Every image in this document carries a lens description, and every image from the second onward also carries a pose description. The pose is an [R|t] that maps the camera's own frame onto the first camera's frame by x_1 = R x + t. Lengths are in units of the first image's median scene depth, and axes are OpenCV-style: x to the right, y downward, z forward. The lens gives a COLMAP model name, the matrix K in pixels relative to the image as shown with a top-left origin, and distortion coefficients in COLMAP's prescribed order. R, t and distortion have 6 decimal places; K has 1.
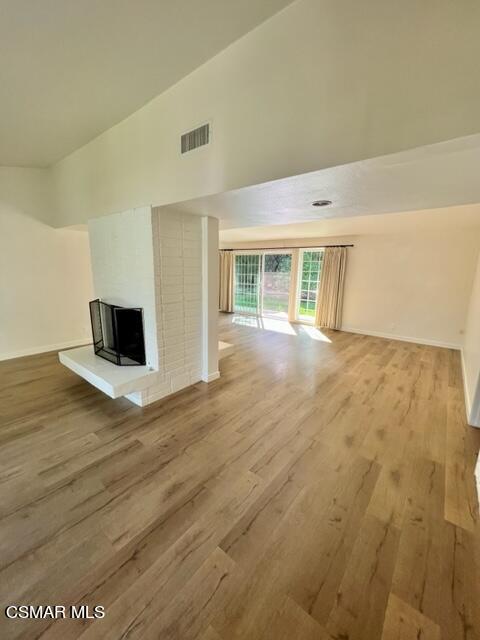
lens RADIAL K [[257.3, 0, 240.0], [0, 257.3, 320.0], [0, 0, 1]] dist [0.000790, 0.000056]
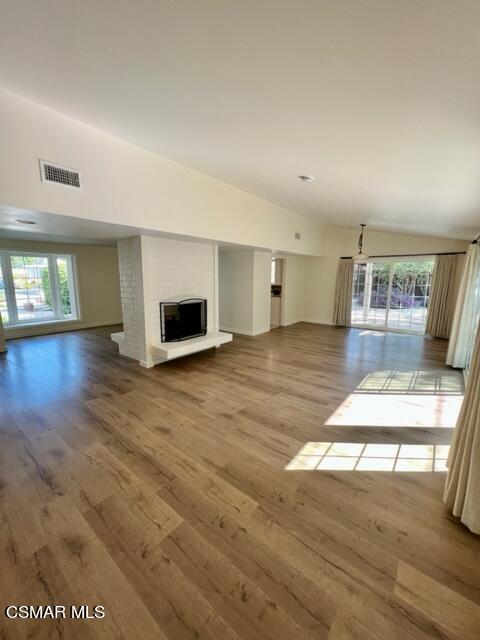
lens RADIAL K [[257.3, 0, 240.0], [0, 257.3, 320.0], [0, 0, 1]] dist [0.000790, 0.000056]
pose [[0.001941, 0.150901, -0.988547, 0.661934], [-0.205703, 0.967468, 0.147280, -0.157829], [0.978613, 0.203061, 0.032919, 0.841080]]
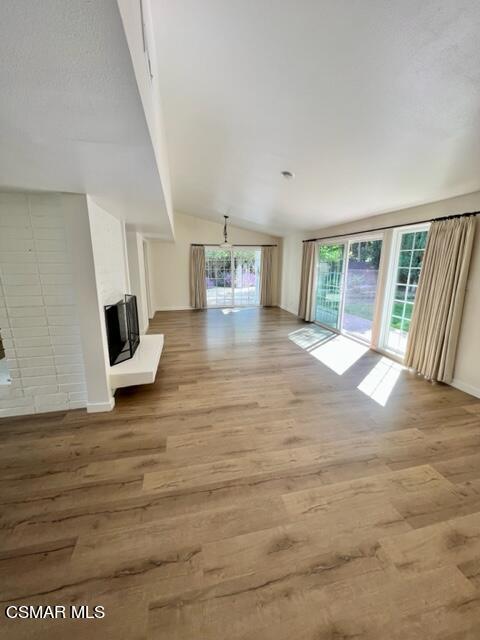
lens RADIAL K [[257.3, 0, 240.0], [0, 257.3, 320.0], [0, 0, 1]] dist [0.000790, 0.000056]
pose [[0.786988, 0.120063, -0.605174, 0.402390], [-0.113105, 0.992335, 0.049789, -0.074248], [0.606513, 0.029265, 0.794535, 0.396642]]
